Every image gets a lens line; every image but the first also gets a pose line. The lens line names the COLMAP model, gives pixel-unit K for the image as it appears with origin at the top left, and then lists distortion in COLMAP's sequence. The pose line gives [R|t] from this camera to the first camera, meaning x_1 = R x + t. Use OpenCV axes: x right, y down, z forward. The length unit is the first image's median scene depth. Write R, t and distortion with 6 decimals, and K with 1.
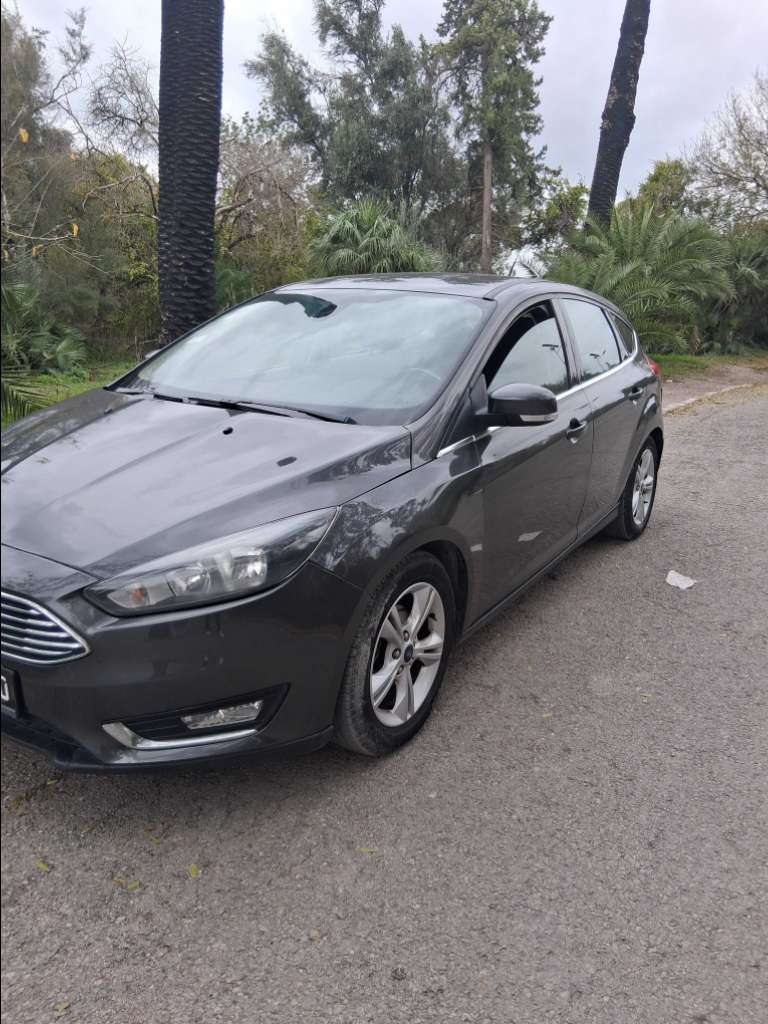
lens RADIAL K [[771.2, 0, 382.7], [0, 771.2, 524.0], [0, 0, 1]] dist [0.105556, -0.186877]
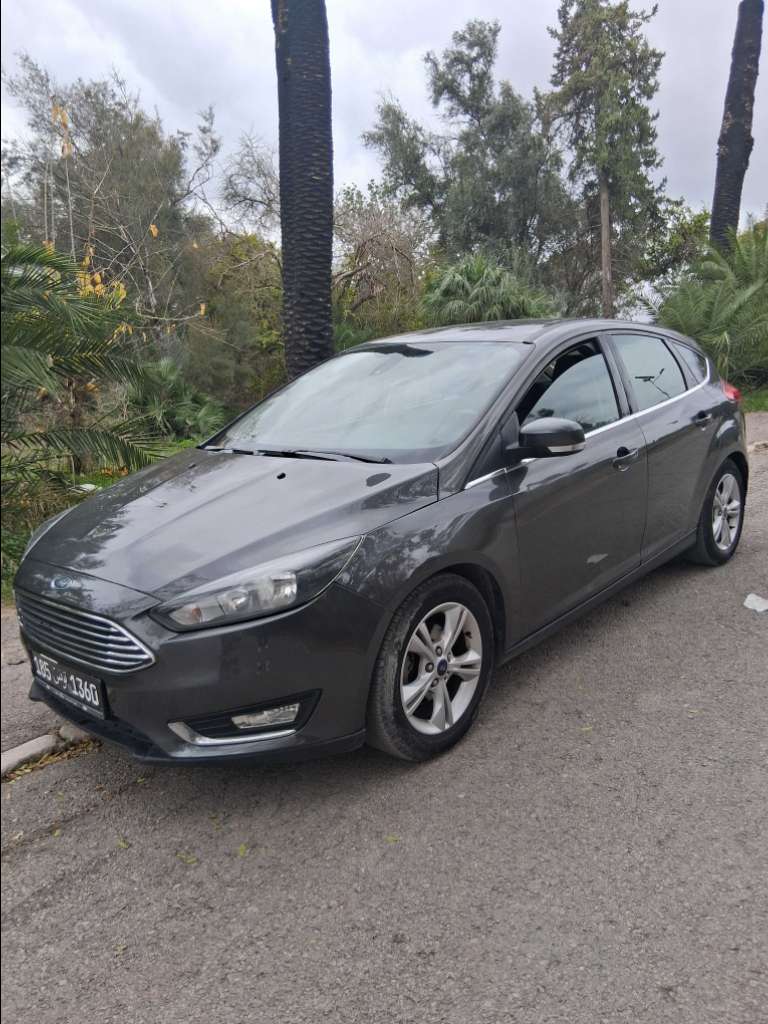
lens RADIAL K [[771.2, 0, 382.7], [0, 771.2, 524.0], [0, 0, 1]] dist [0.105556, -0.186877]
pose [[0.983262, -0.043891, -0.176834, 0.150588], [0.033324, 0.997502, -0.062286, 0.028925], [0.179126, 0.055351, 0.982268, -0.106015]]
